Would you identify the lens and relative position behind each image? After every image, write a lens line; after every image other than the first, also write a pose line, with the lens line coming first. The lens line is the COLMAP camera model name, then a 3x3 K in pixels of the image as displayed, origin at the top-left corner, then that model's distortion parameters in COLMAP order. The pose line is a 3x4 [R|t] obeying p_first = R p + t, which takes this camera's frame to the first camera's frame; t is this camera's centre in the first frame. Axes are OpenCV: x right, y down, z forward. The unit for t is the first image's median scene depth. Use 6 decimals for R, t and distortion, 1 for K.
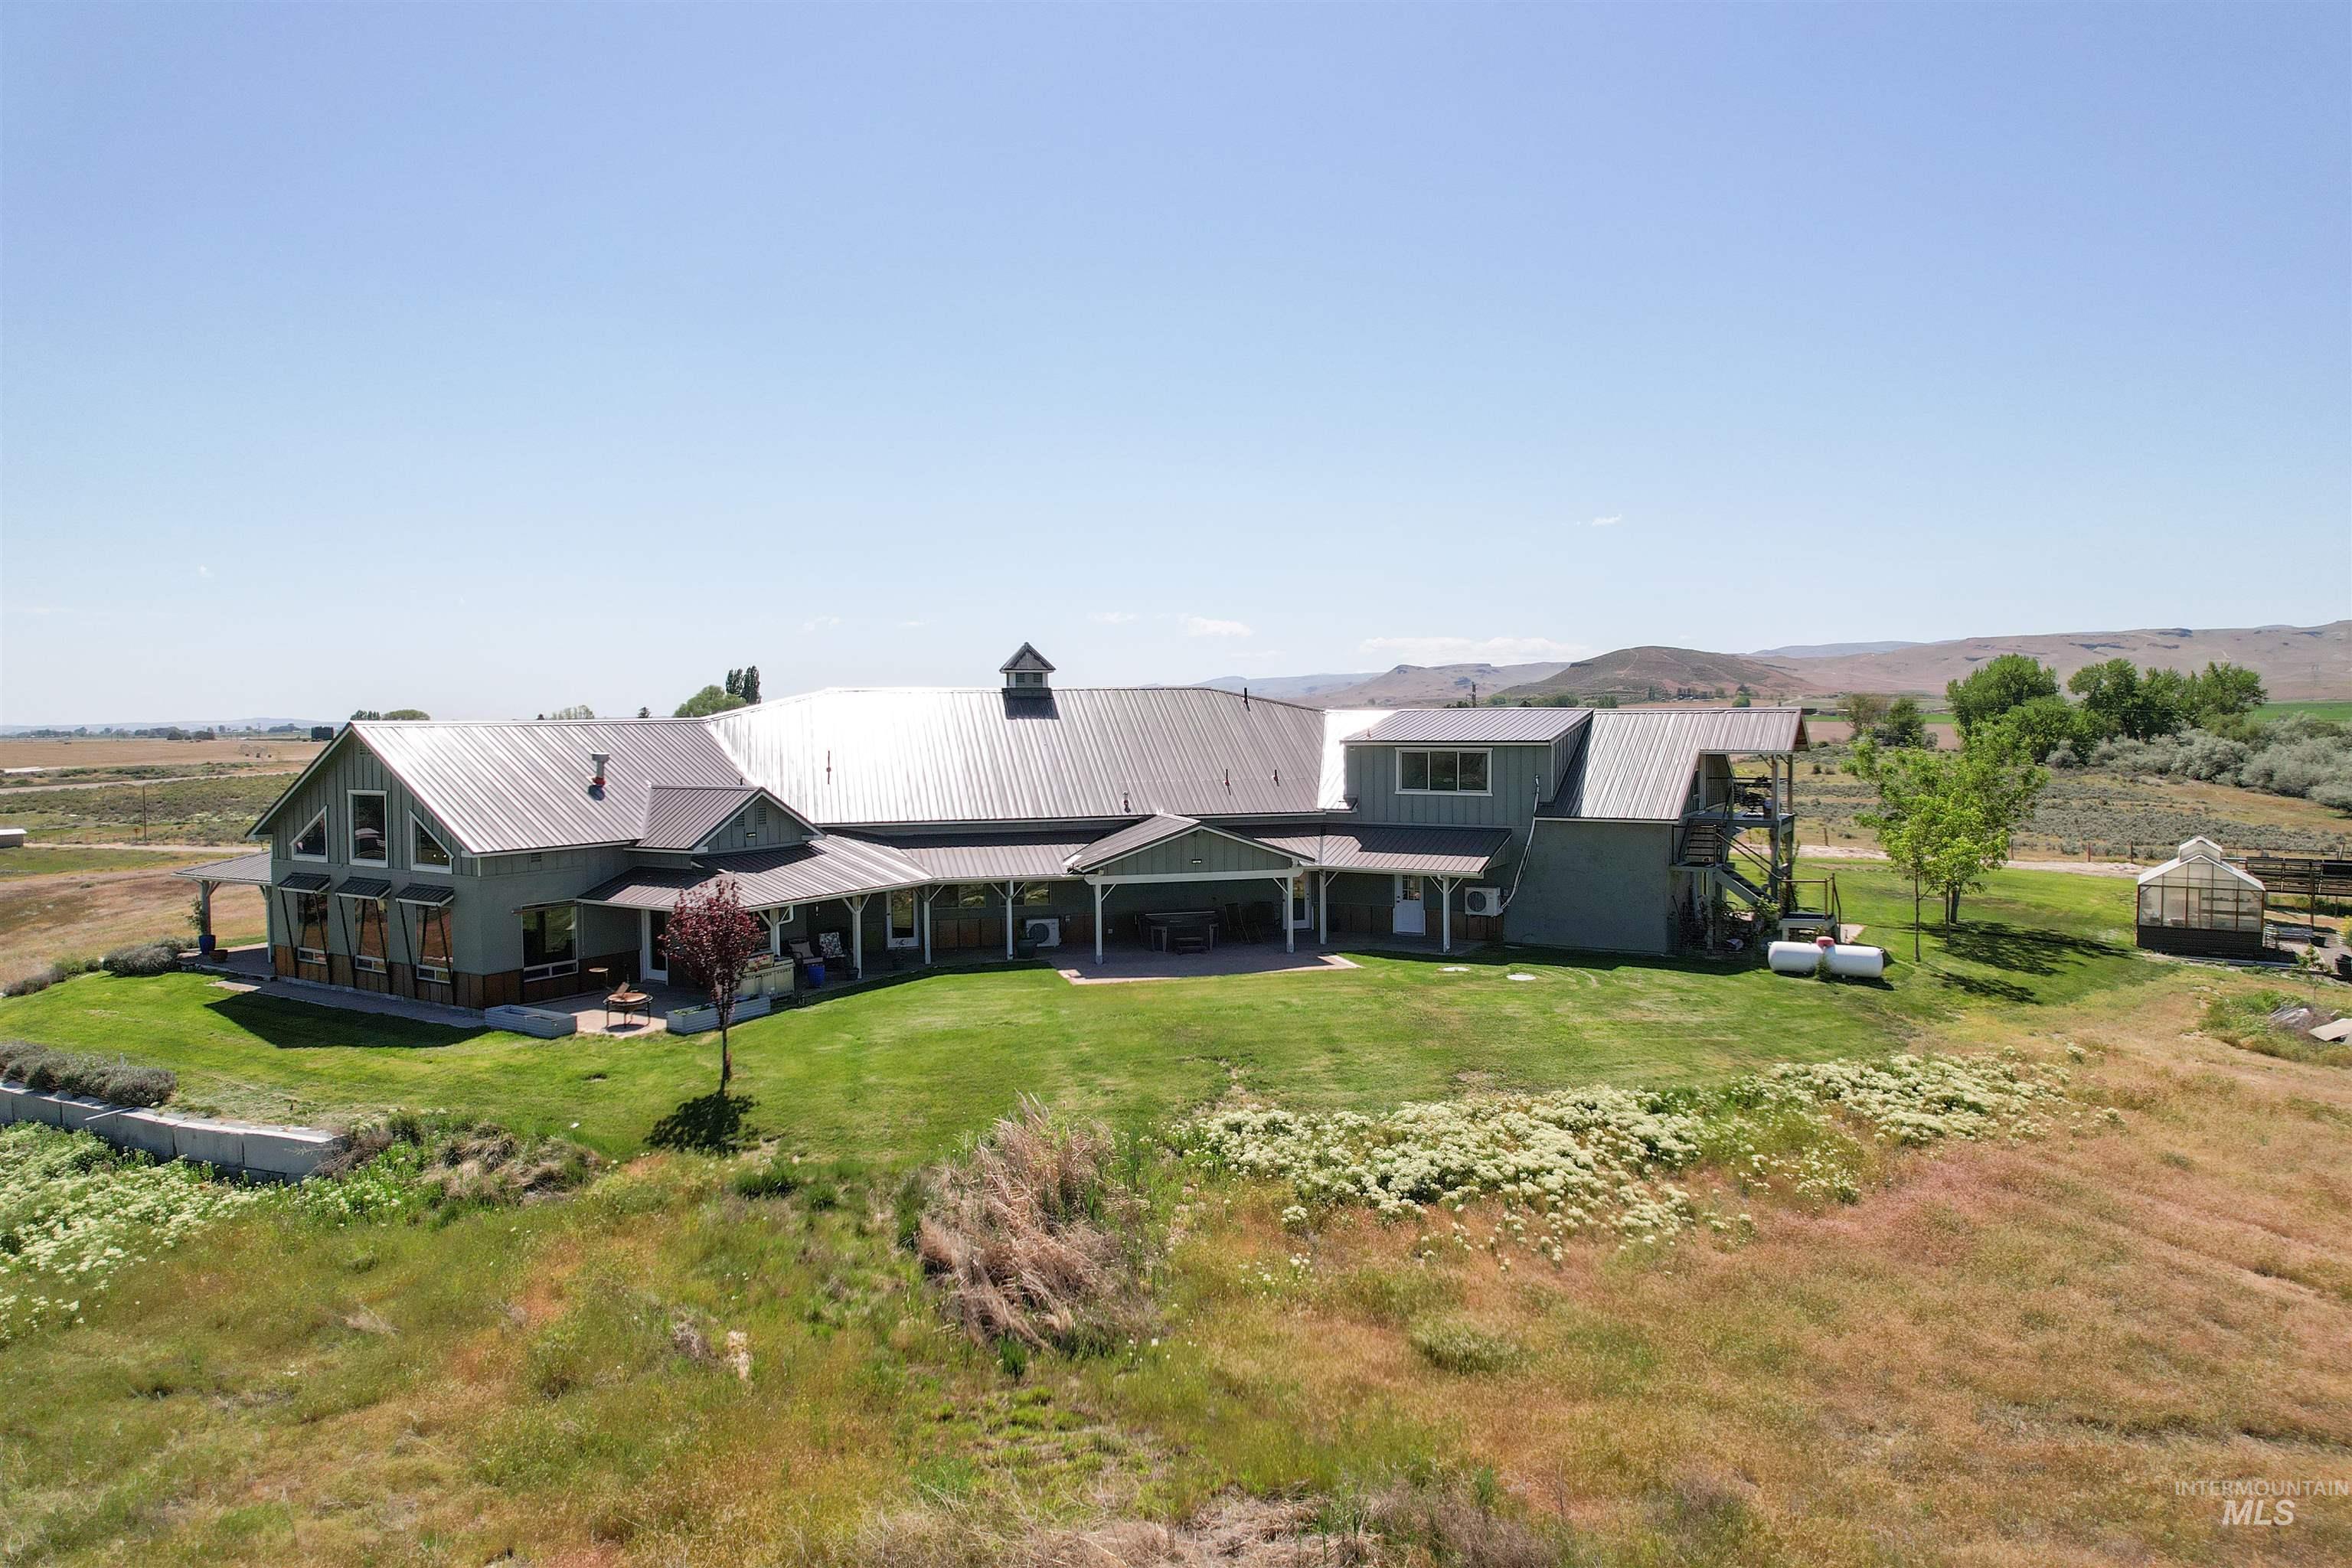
lens RADIAL K [[1608.1, 0, 1173.0], [0, 1608.1, 787.5], [0, 0, 1]] dist [-0.064795, 0.045697]
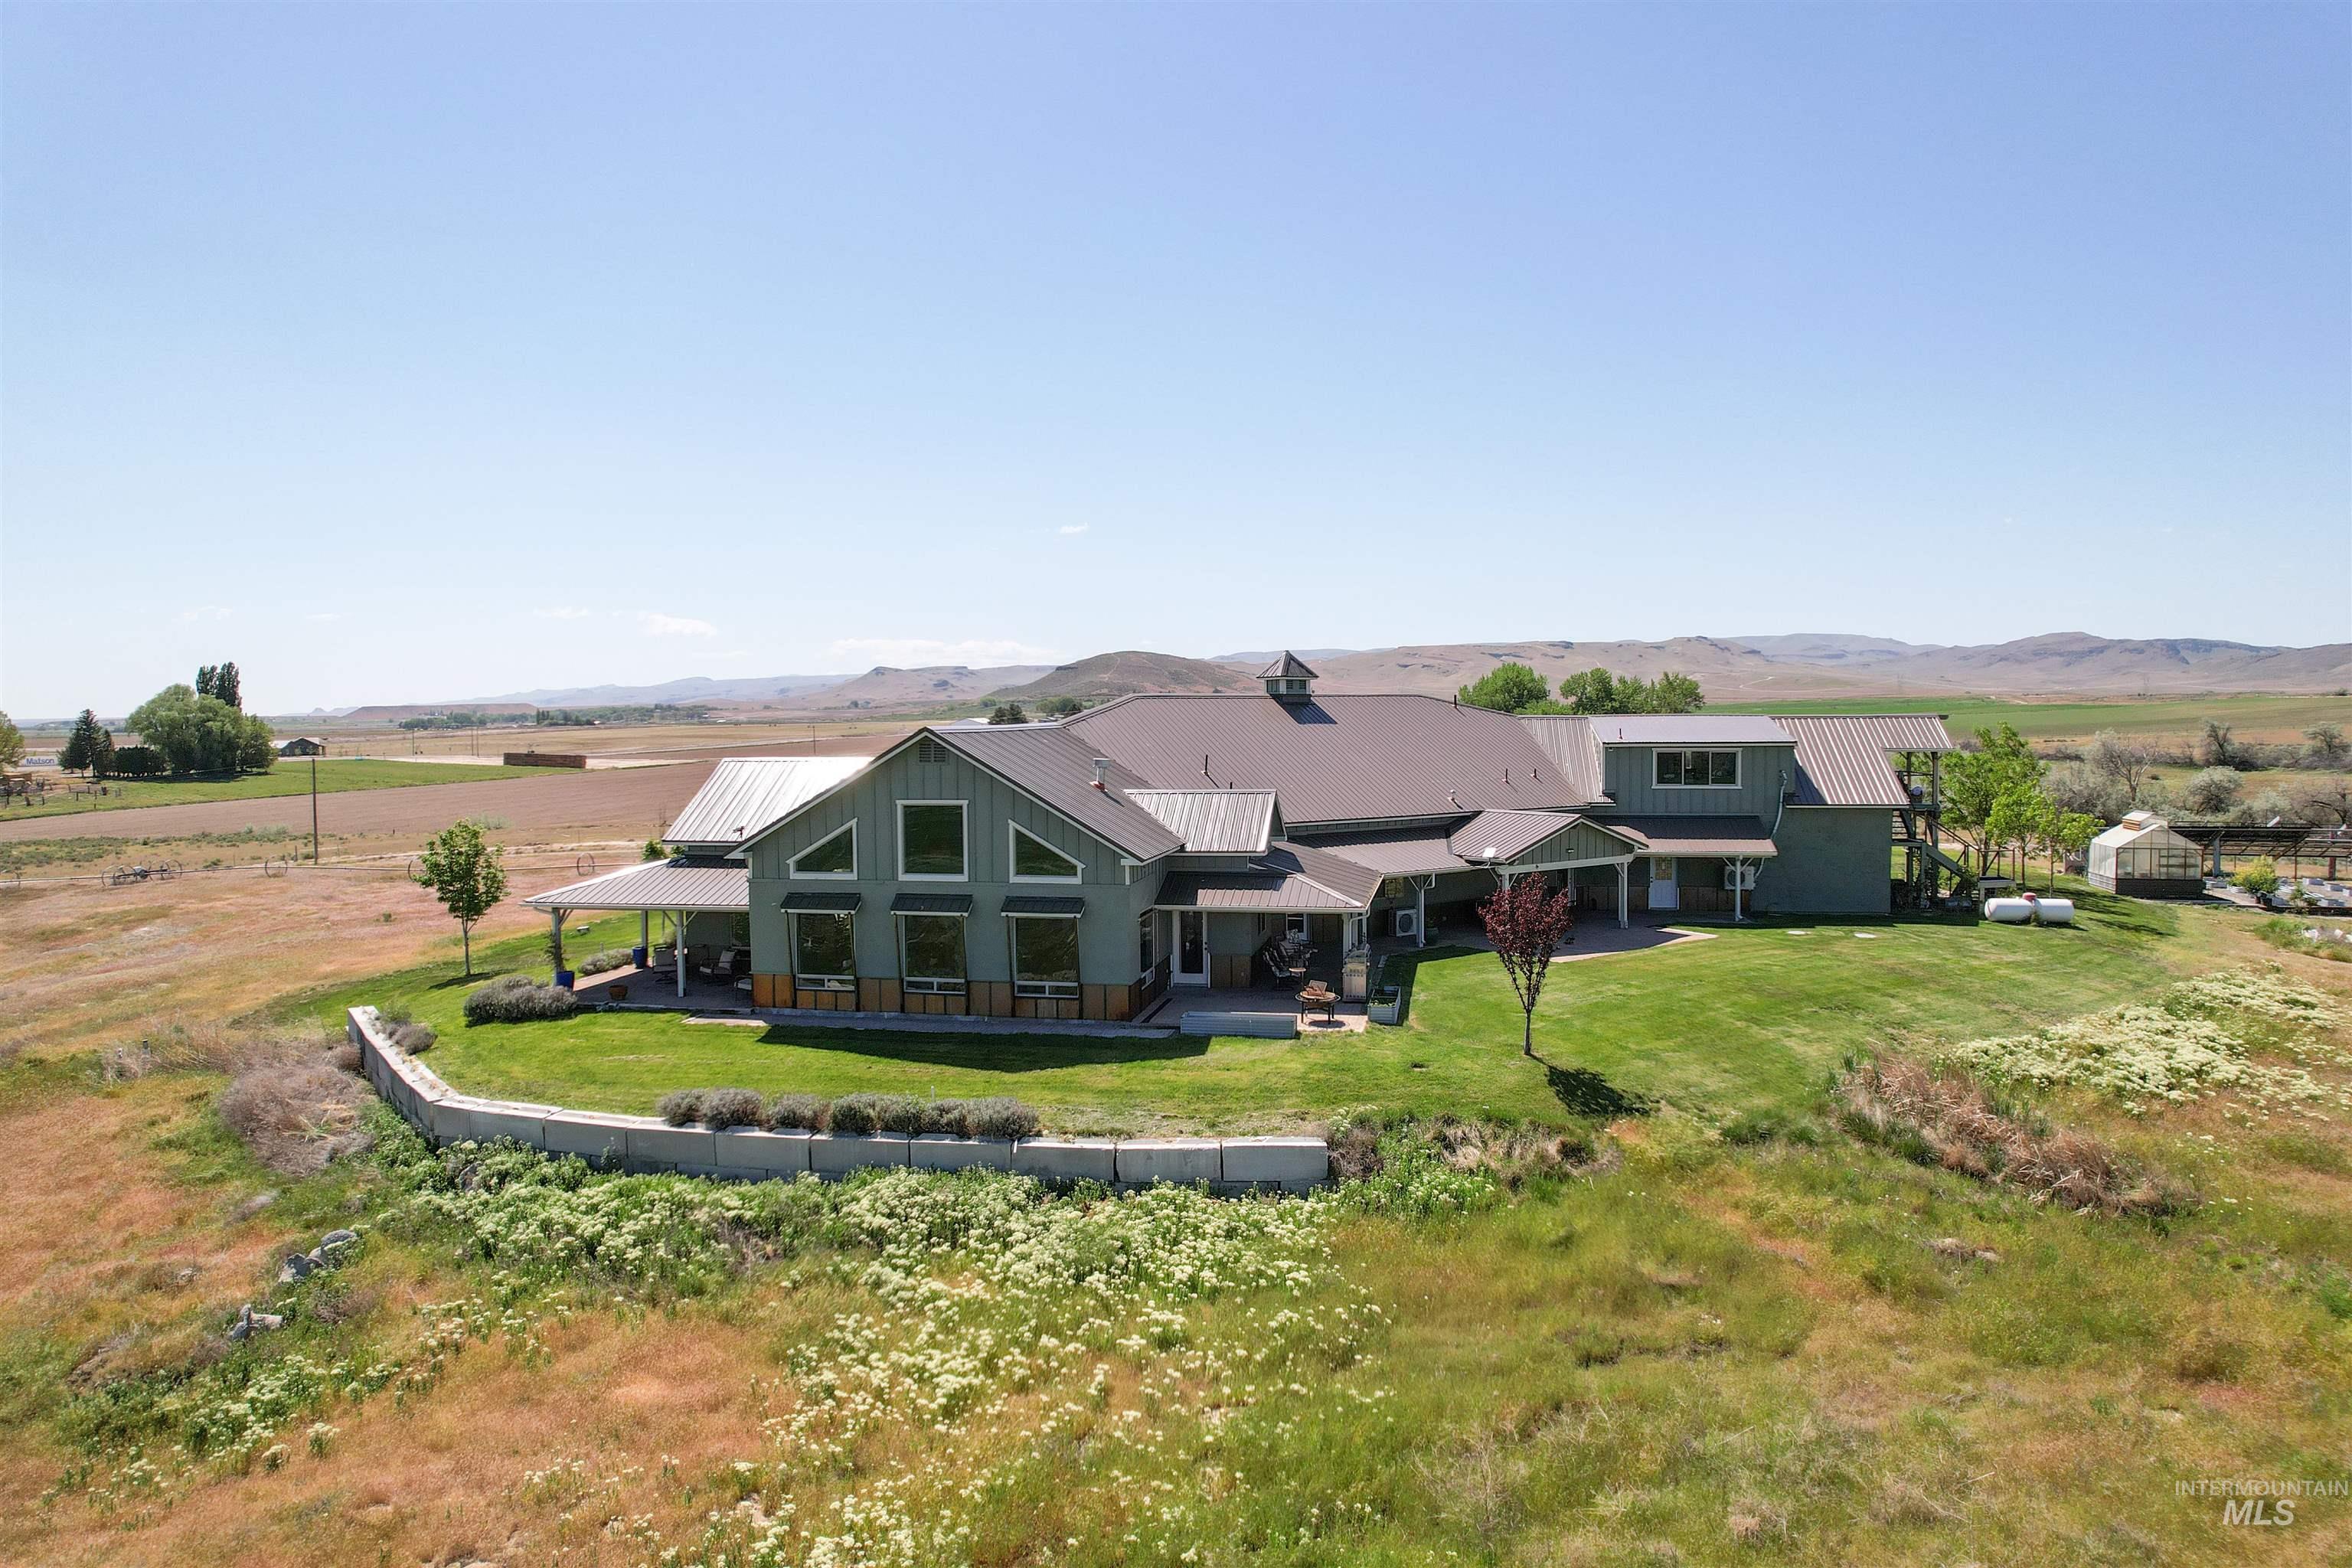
lens RADIAL K [[1608.1, 0, 1179.7], [0, 1608.1, 784.5], [0, 0, 1]] dist [-0.064795, 0.045697]
pose [[0.933591, -0.015244, 0.358017, -0.539460], [0.016265, 0.999868, 0.000161, -0.004083], [-0.357972, 0.005673, 0.933715, 0.041255]]
